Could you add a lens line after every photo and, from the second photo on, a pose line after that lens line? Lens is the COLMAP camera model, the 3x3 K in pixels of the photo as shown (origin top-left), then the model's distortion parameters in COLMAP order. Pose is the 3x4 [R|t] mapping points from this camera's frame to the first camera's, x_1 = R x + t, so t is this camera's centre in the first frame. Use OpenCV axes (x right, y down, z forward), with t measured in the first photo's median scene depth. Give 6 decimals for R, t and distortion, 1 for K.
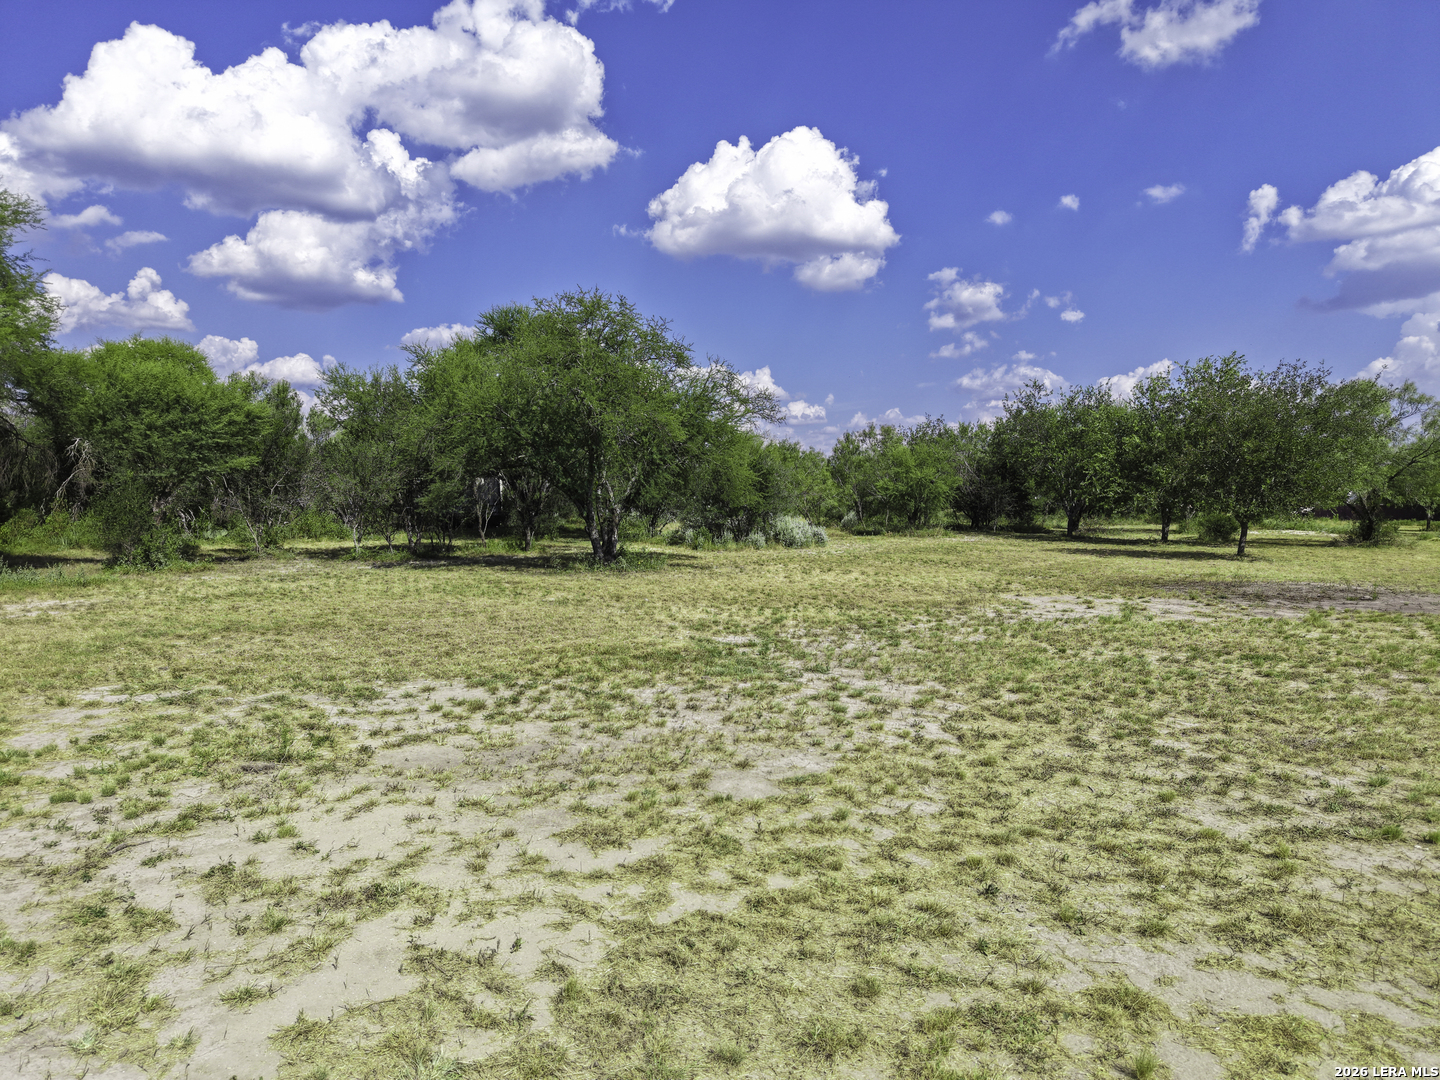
lens RADIAL K [[958.5, 0, 723.7], [0, 958.5, 535.8], [0, 0, 1]] dist [0.036973, -0.037913]
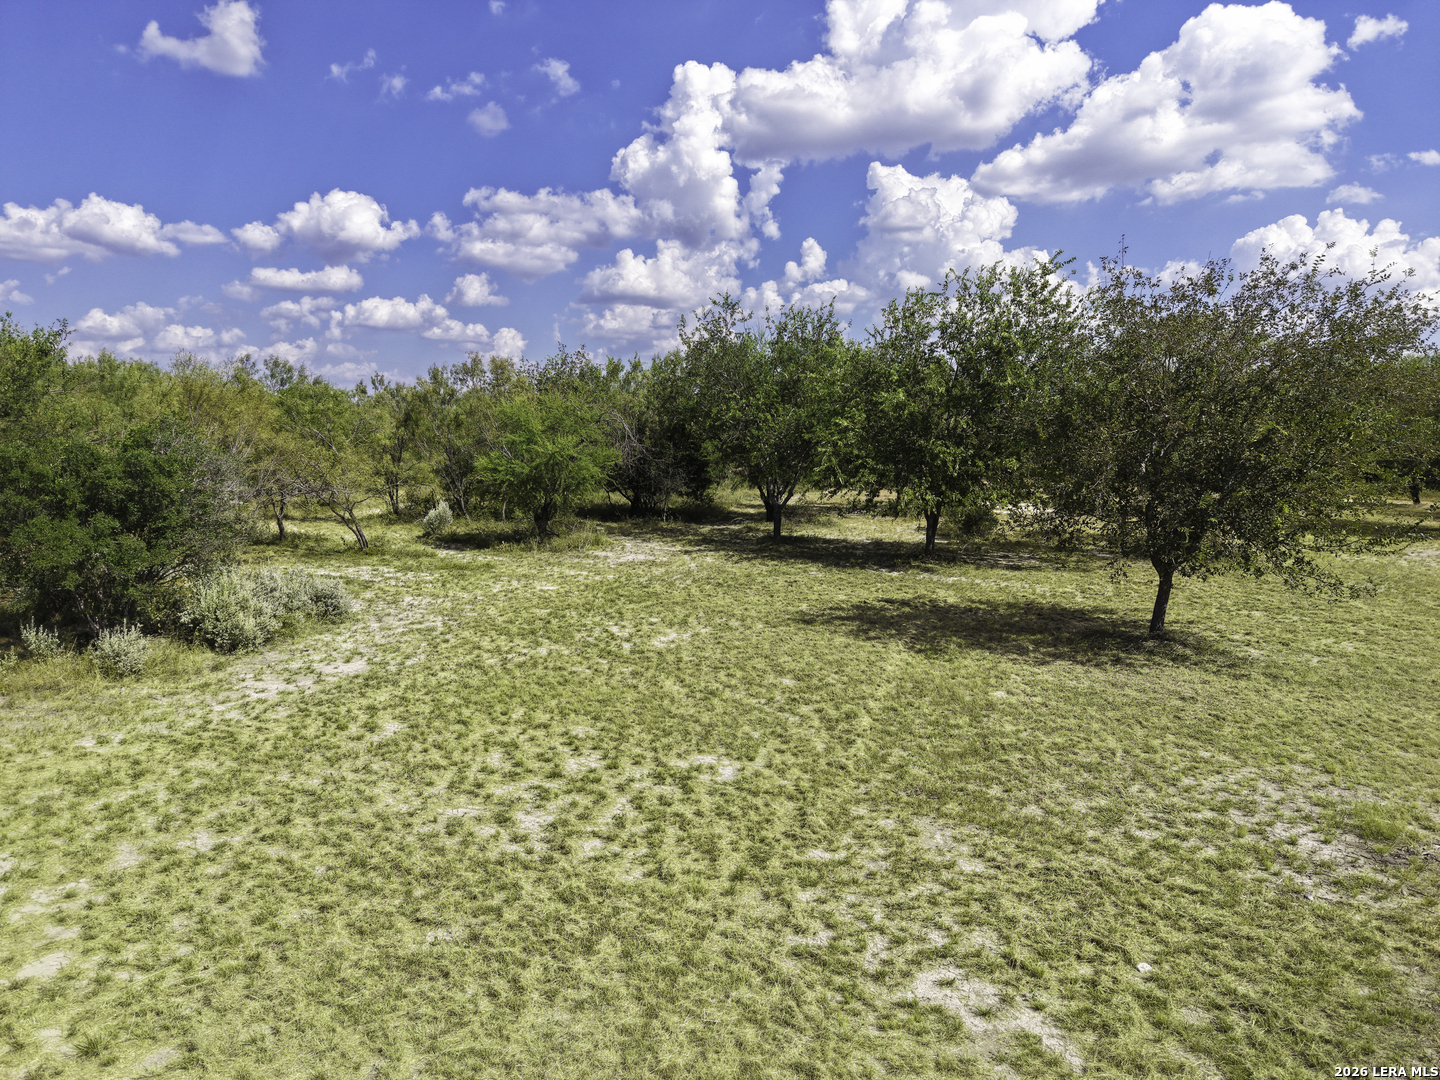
lens RADIAL K [[958.5, 0, 723.7], [0, 958.5, 535.8], [0, 0, 1]] dist [0.036973, -0.037913]
pose [[0.932257, -0.034915, 0.360108, 0.083830], [0.009835, 0.997410, 0.071244, -0.046662], [-0.361663, -0.062876, 0.930186, 0.387228]]
